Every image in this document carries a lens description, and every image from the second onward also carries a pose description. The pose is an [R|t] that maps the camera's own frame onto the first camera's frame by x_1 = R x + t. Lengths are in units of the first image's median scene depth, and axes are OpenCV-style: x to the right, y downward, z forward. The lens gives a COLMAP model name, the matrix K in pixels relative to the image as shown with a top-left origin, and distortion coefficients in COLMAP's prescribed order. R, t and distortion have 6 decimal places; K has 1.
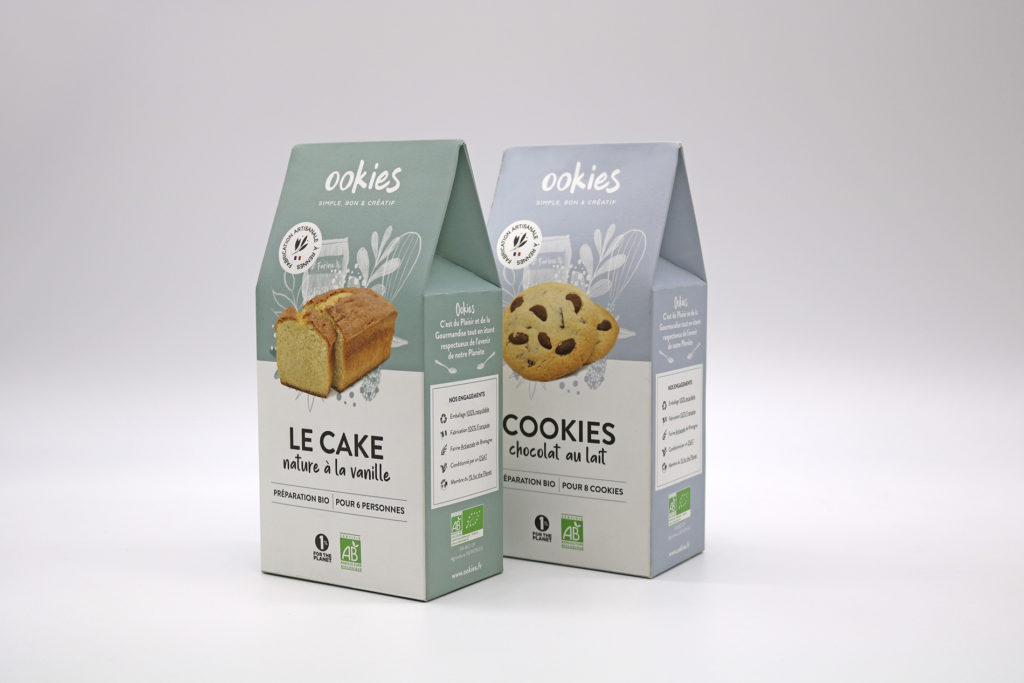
lens RADIAL K [[1452.5, 0, 511.4], [0, 1452.5, 343.9], [0, 0, 1]] dist [0.027878, 0.000000]
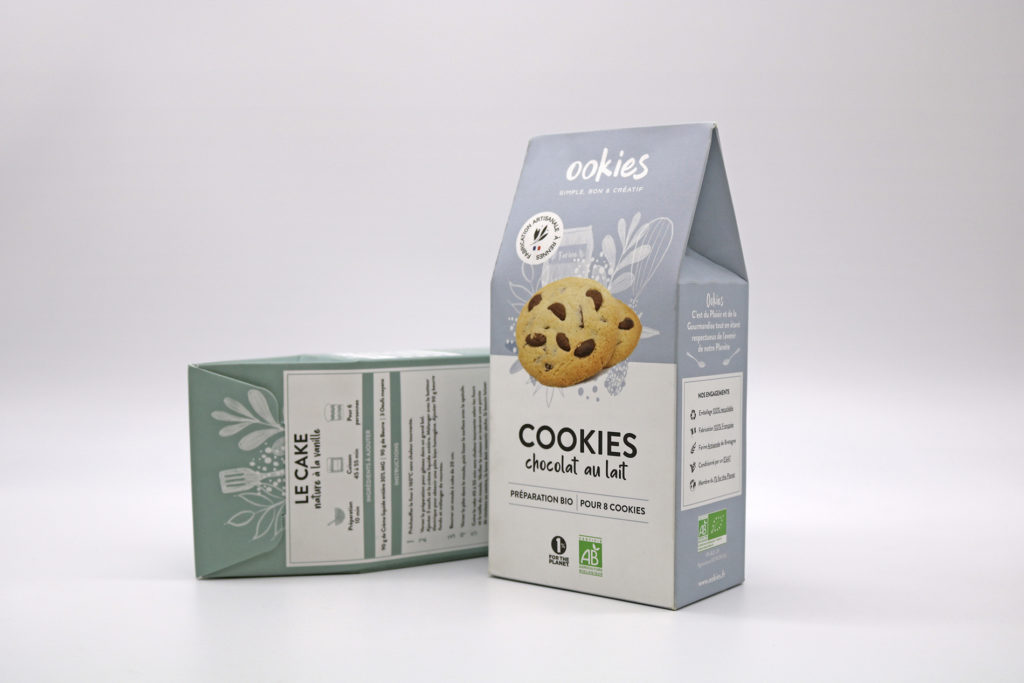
lens RADIAL K [[1307.7, 0, 512.8], [0, 1307.7, 339.0], [0, 0, 1]] dist [-0.008561, 0.000000]
pose [[0.994352, 0.012084, -0.105441, 0.077722], [-0.017278, 0.998674, -0.048493, 0.035971], [0.104715, 0.050041, 0.993243, 0.187883]]
